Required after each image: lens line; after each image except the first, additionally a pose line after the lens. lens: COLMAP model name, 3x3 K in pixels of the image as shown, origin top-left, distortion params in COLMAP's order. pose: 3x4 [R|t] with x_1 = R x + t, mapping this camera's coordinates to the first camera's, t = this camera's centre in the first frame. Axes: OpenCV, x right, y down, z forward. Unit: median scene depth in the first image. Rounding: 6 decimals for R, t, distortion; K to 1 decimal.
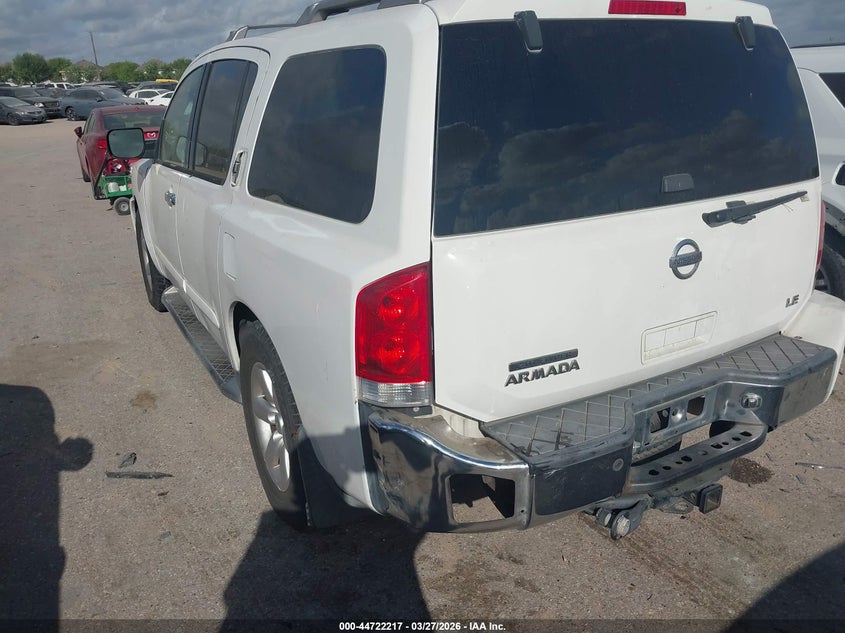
lens RADIAL K [[671.0, 0, 424.5], [0, 671.0, 317.9], [0, 0, 1]] dist [-0.001502, -0.014346]
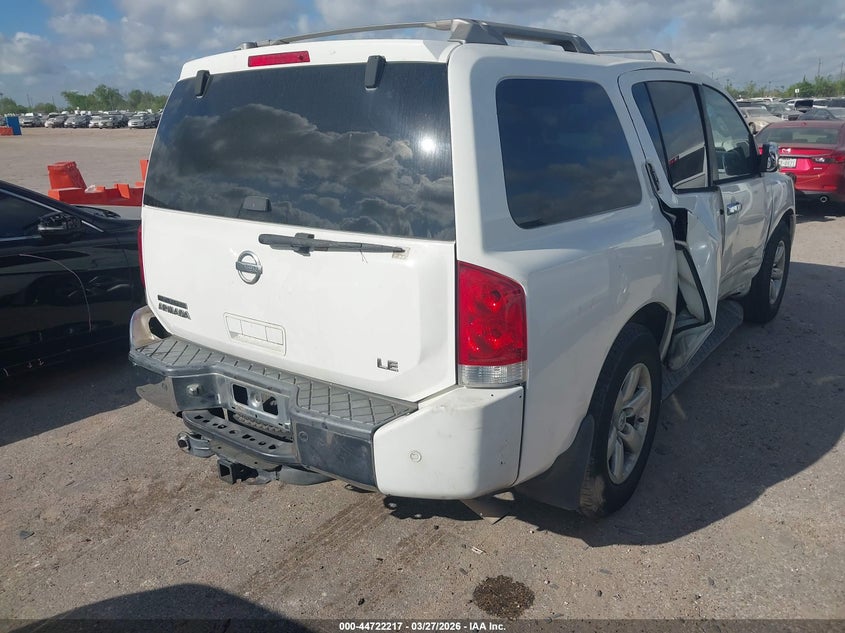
lens RADIAL K [[671.0, 0, 423.0], [0, 671.0, 314.4], [0, 0, 1]] dist [-0.001502, -0.014346]
pose [[0.417731, 0.289607, -0.861179, 1.497242], [-0.297155, 0.939260, 0.171724, -0.292038], [0.858604, 0.184169, 0.478416, 0.676113]]
